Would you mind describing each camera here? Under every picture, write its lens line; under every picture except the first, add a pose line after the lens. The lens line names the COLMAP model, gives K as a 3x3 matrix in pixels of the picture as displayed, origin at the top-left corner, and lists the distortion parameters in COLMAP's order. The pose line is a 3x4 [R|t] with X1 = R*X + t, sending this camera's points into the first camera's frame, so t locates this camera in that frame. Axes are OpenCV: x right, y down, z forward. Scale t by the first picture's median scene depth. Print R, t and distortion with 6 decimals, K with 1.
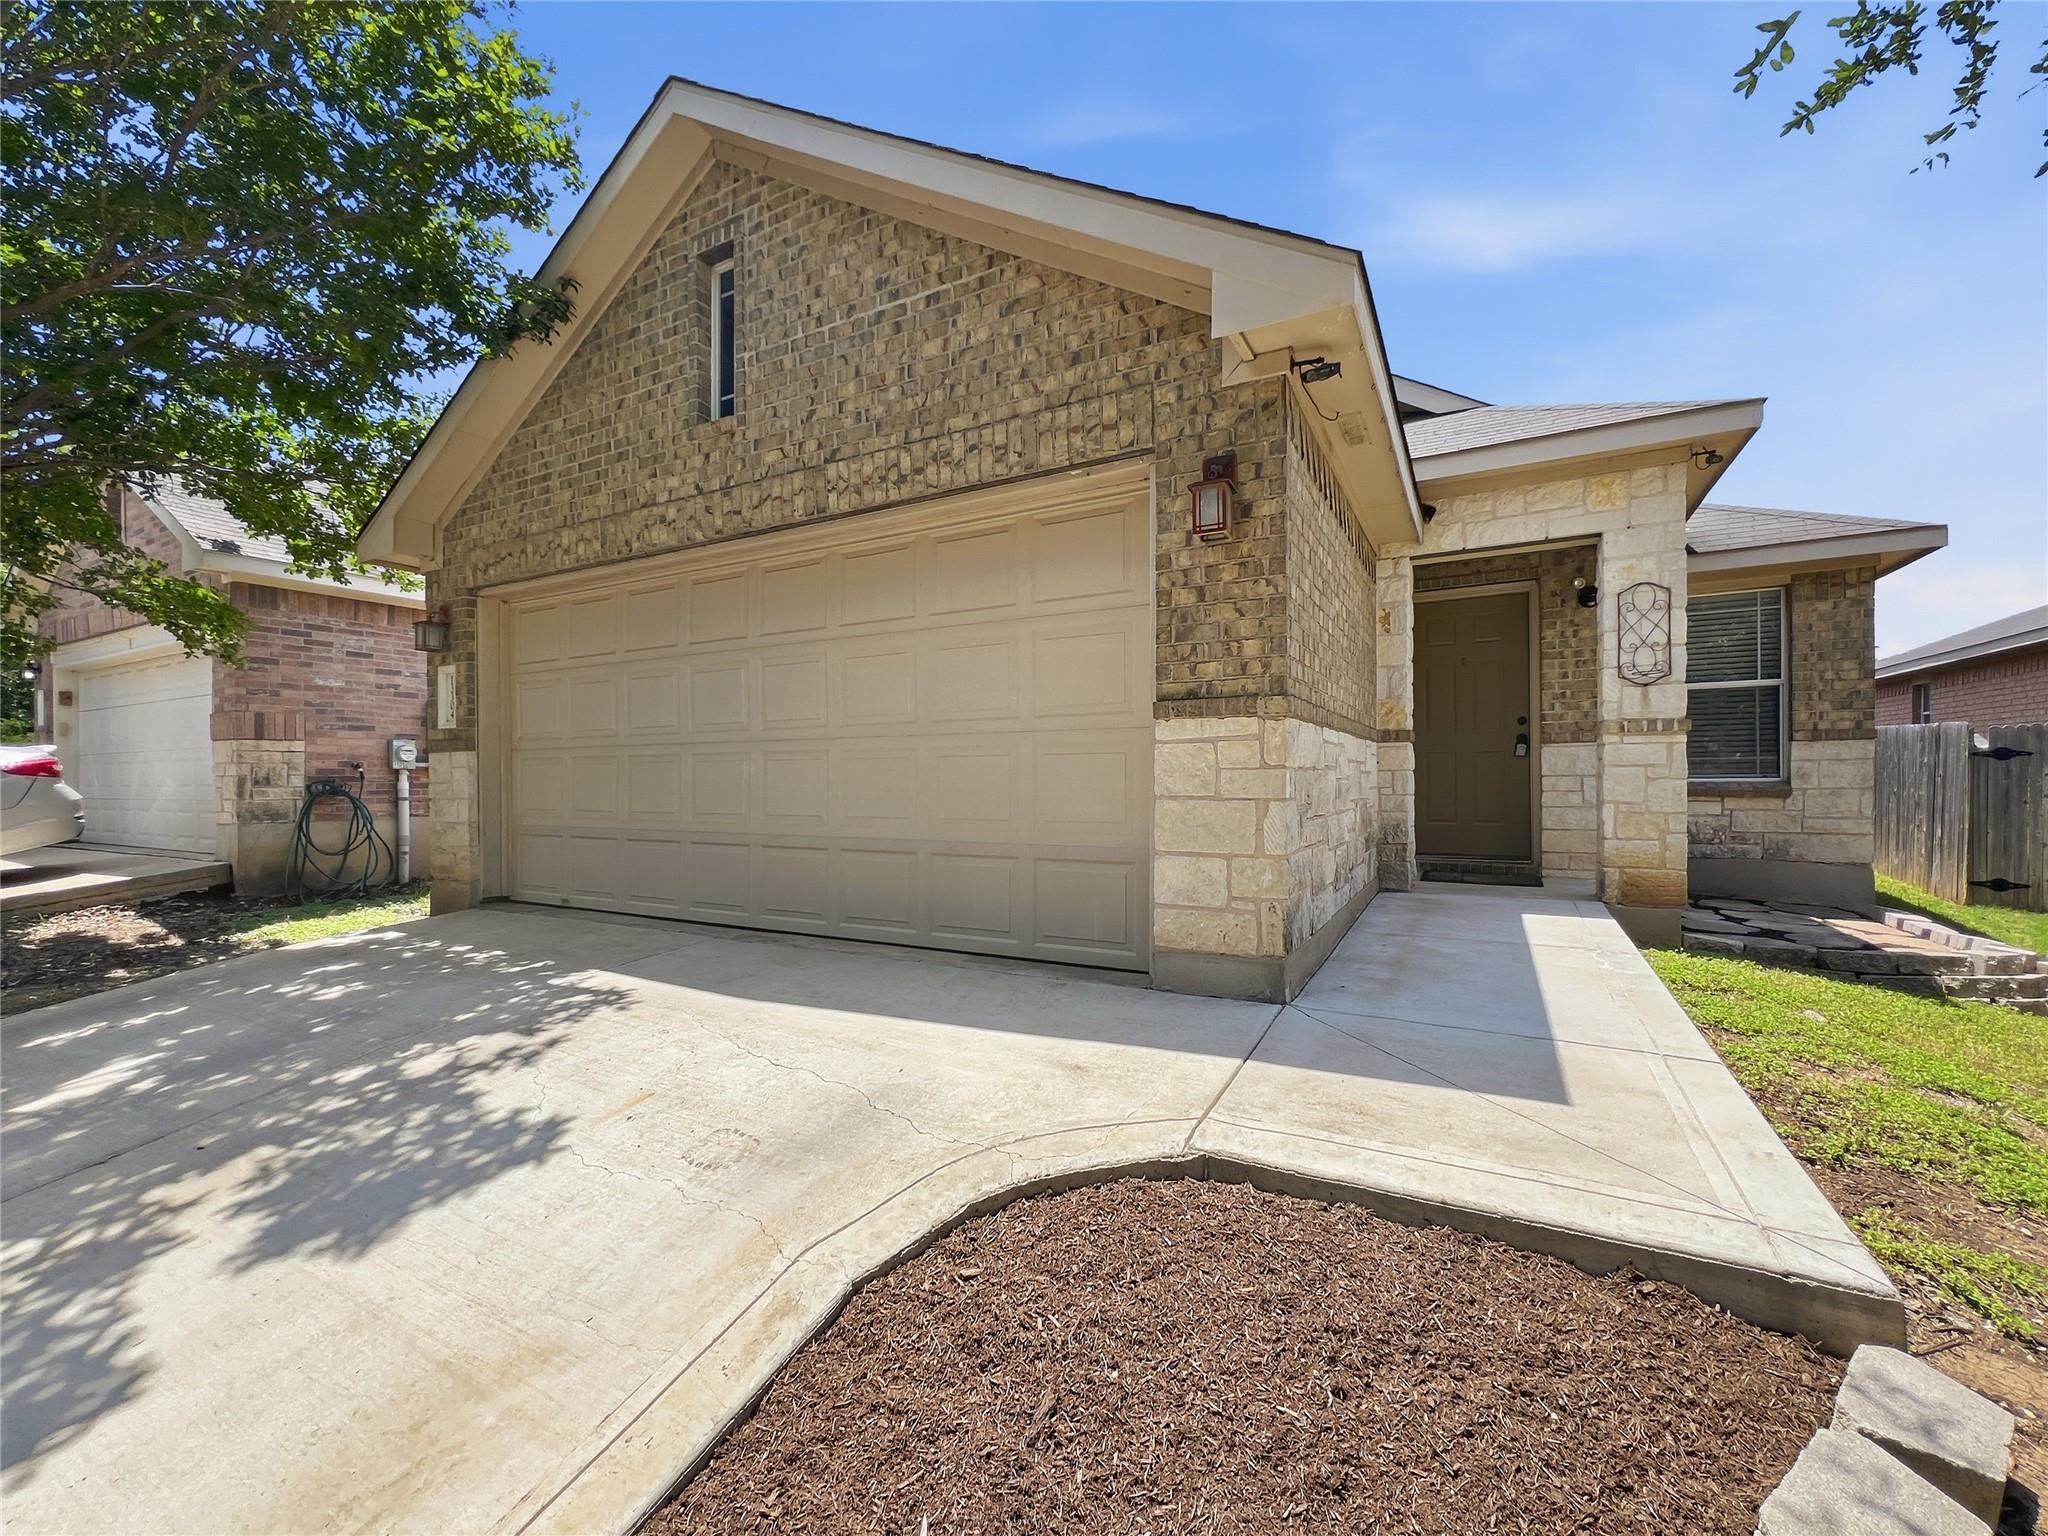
lens RADIAL K [[842.9, 0, 999.9], [0, 842.9, 756.4], [0, 0, 1]] dist [-0.001975, -0.000067]
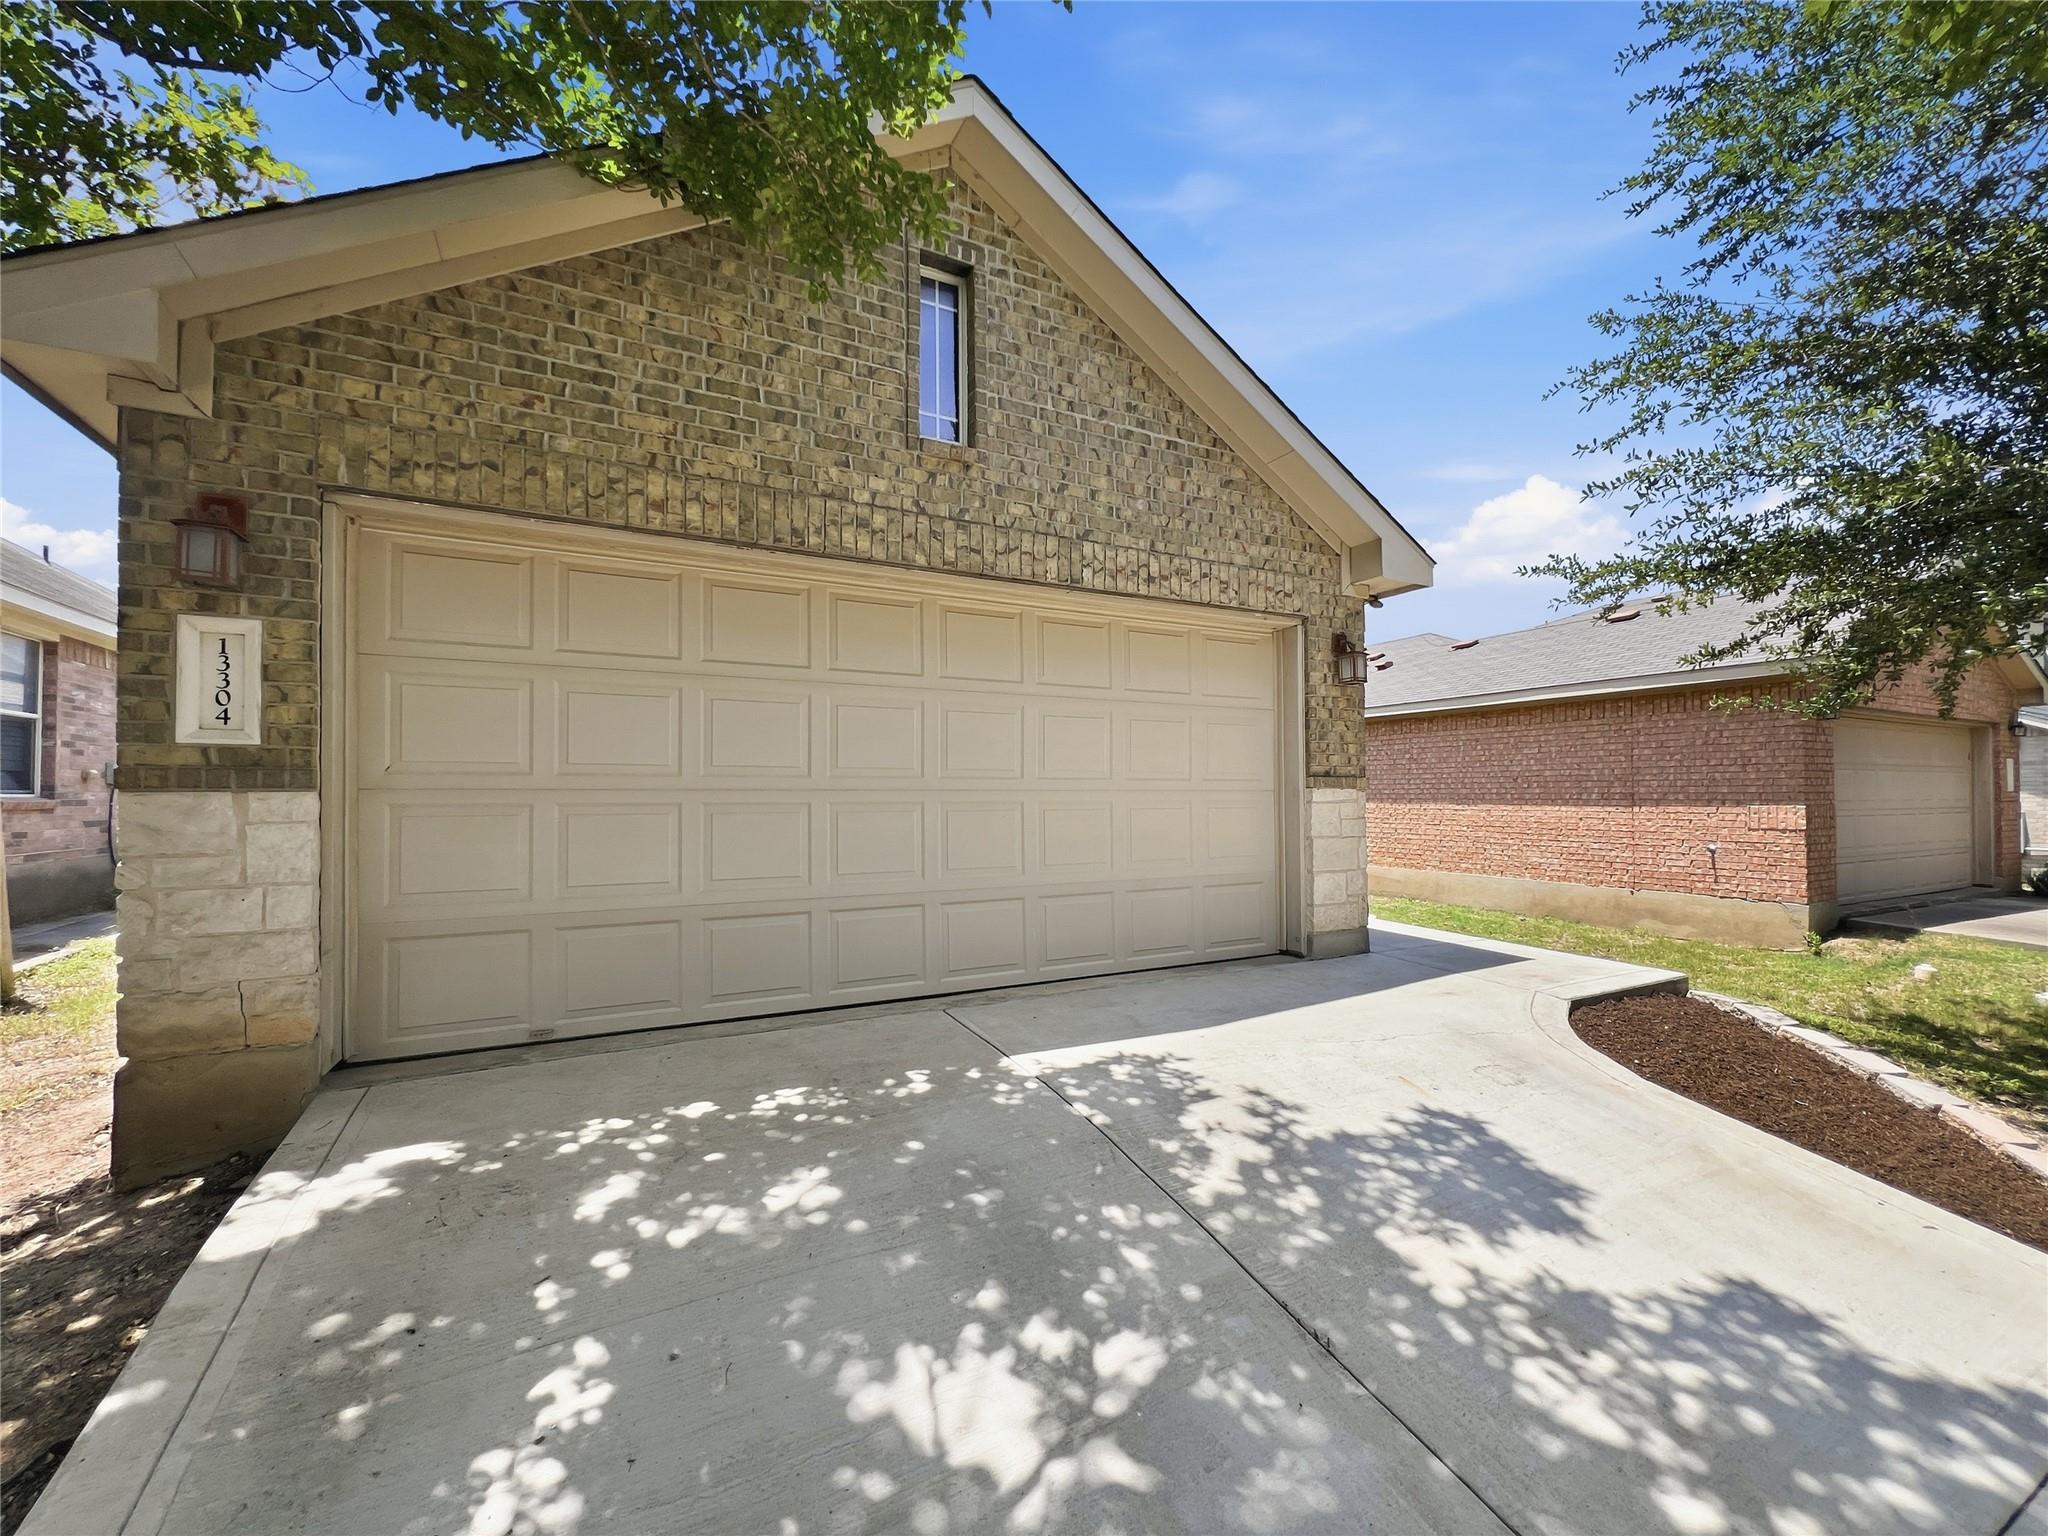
lens RADIAL K [[842.9, 0, 999.9], [0, 842.9, 756.4], [0, 0, 1]] dist [-0.001975, -0.000067]
pose [[0.547227, 0.046828, 0.835673, -1.213769], [-0.017228, 0.998852, -0.044691, -0.018618], [-0.836807, 0.010059, 0.547406, 0.517542]]
